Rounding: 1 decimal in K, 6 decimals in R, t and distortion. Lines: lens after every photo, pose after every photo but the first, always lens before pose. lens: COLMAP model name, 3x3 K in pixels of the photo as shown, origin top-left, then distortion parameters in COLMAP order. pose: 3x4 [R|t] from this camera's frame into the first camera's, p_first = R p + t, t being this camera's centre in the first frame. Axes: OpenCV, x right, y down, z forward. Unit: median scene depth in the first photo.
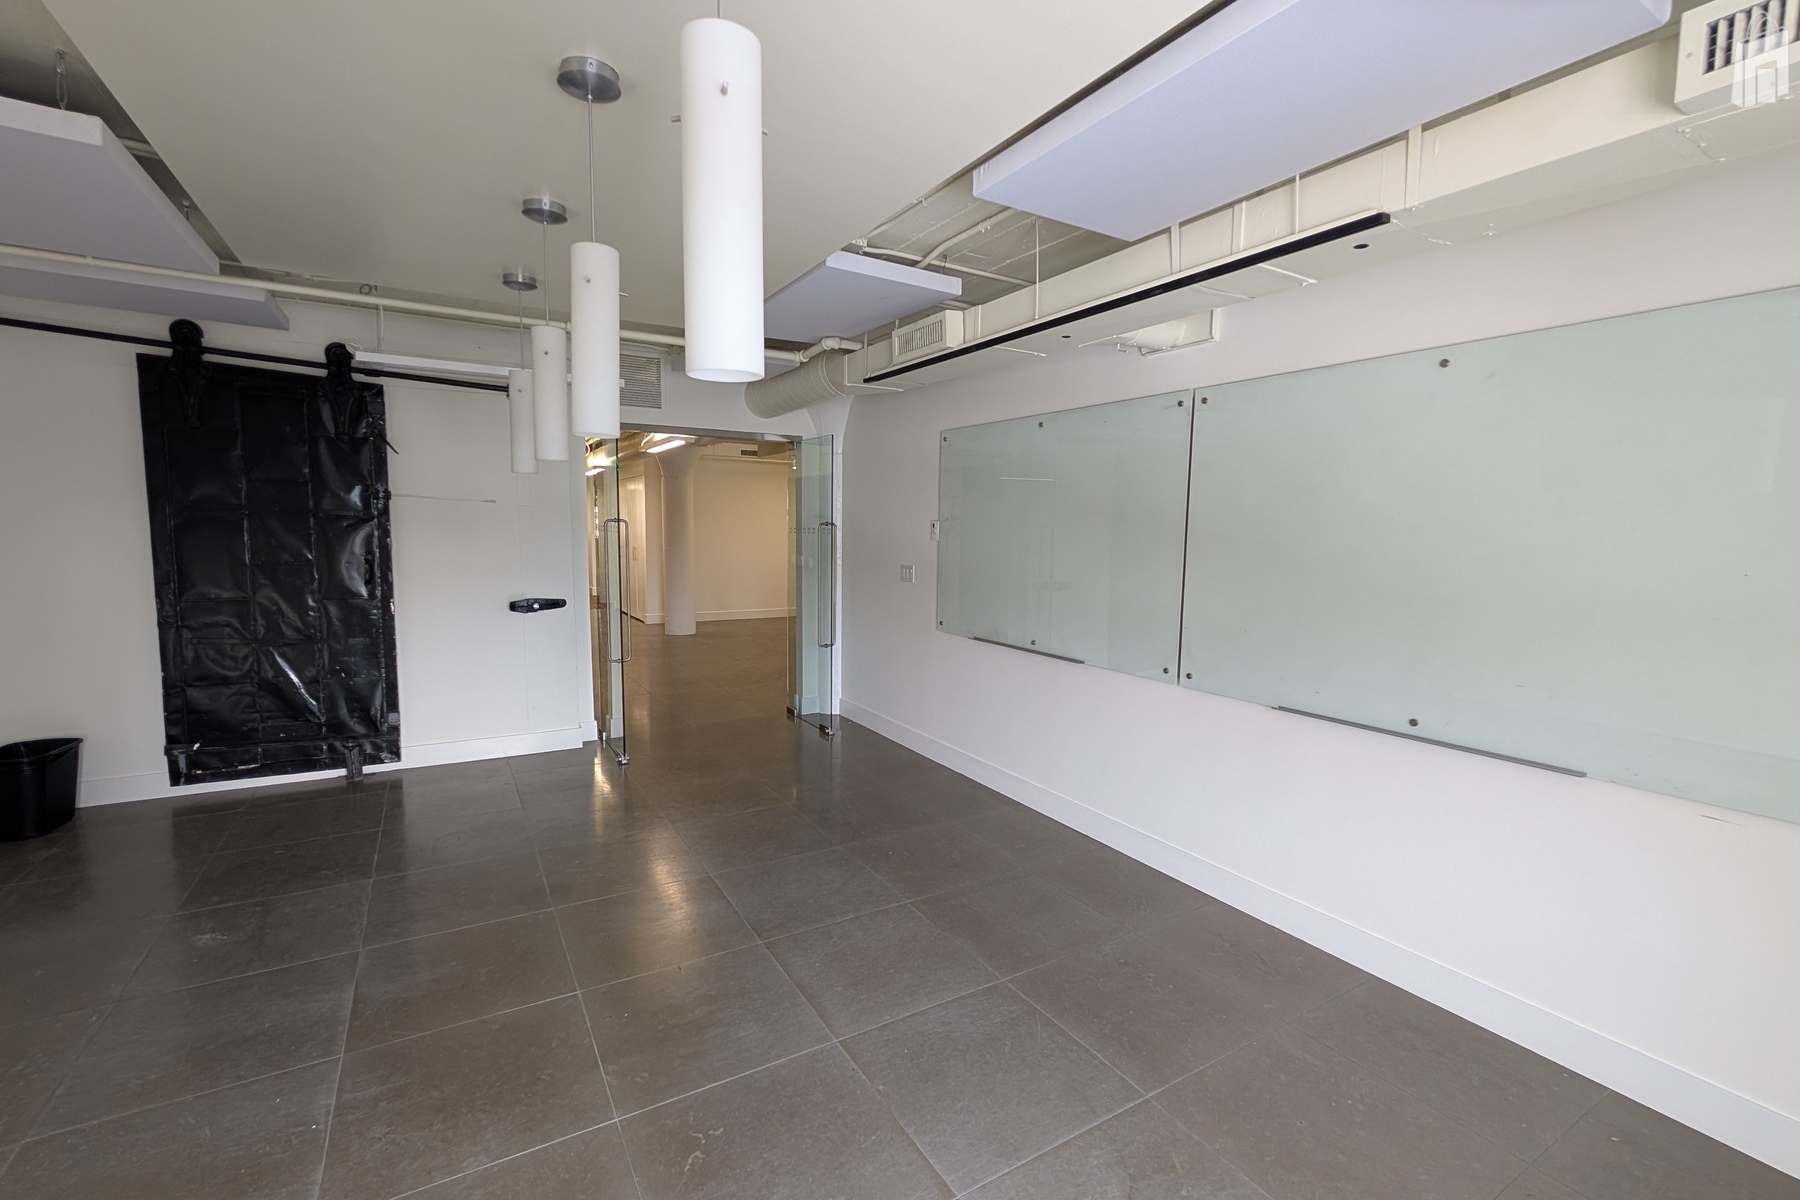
lens RADIAL K [[772.1, 0, 903.0], [0, 772.1, 609.9], [0, 0, 1]] dist [-0.001393, 0.000313]
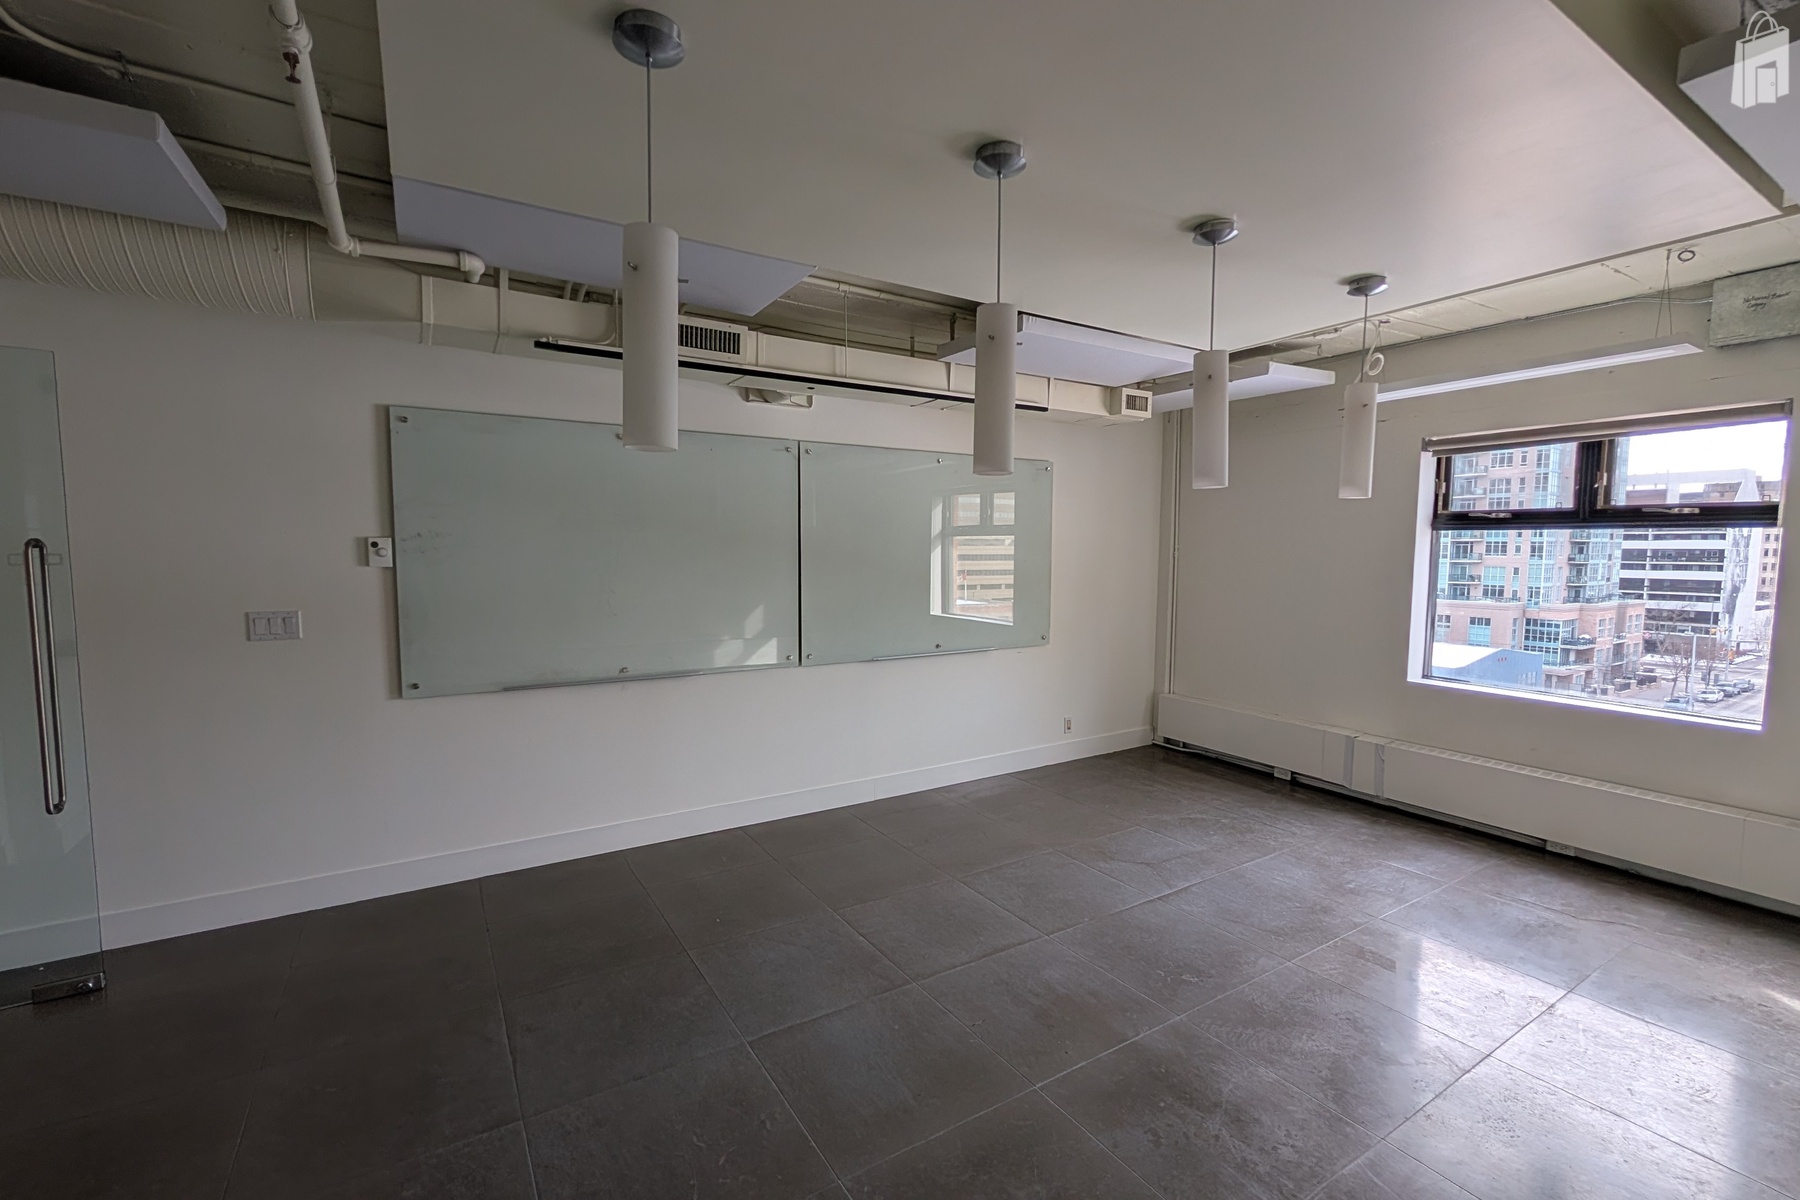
lens RADIAL K [[757.0, 0, 918.8], [0, 757.0, 604.4], [0, 0, 1]] dist [-0.001108, 0.000728]
pose [[-0.023565, -0.090948, 0.995577, -0.908491], [0.104358, 0.990189, 0.092926, -0.102955], [-0.994261, 0.106087, -0.013843, 0.808978]]
